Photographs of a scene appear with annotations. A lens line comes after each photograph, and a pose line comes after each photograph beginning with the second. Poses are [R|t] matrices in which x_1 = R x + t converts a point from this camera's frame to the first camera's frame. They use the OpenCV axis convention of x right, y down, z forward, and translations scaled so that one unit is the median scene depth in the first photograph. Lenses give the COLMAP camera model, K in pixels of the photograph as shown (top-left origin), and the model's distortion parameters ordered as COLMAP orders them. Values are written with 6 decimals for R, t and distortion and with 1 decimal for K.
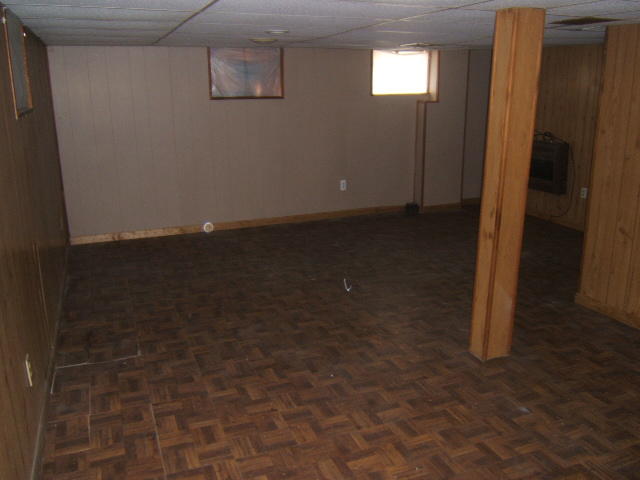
lens RADIAL K [[559.6, 0, 318.0], [0, 559.6, 241.1], [0, 0, 1]] dist [-0.100061, -0.005840]
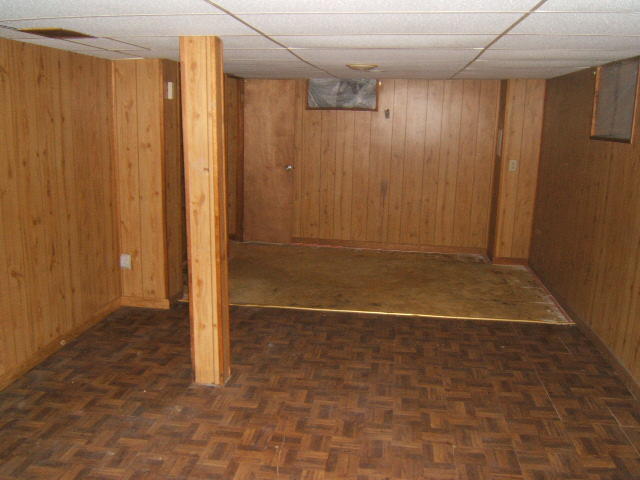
lens RADIAL K [[559.6, 0, 316.9], [0, 559.6, 238.9], [0, 0, 1]] dist [-0.100061, -0.005840]
pose [[-0.869657, -0.105970, 0.482149, -0.335876], [0.126899, 0.895879, 0.425790, -0.463663], [-0.477068, 0.431475, -0.765660, 1.730187]]
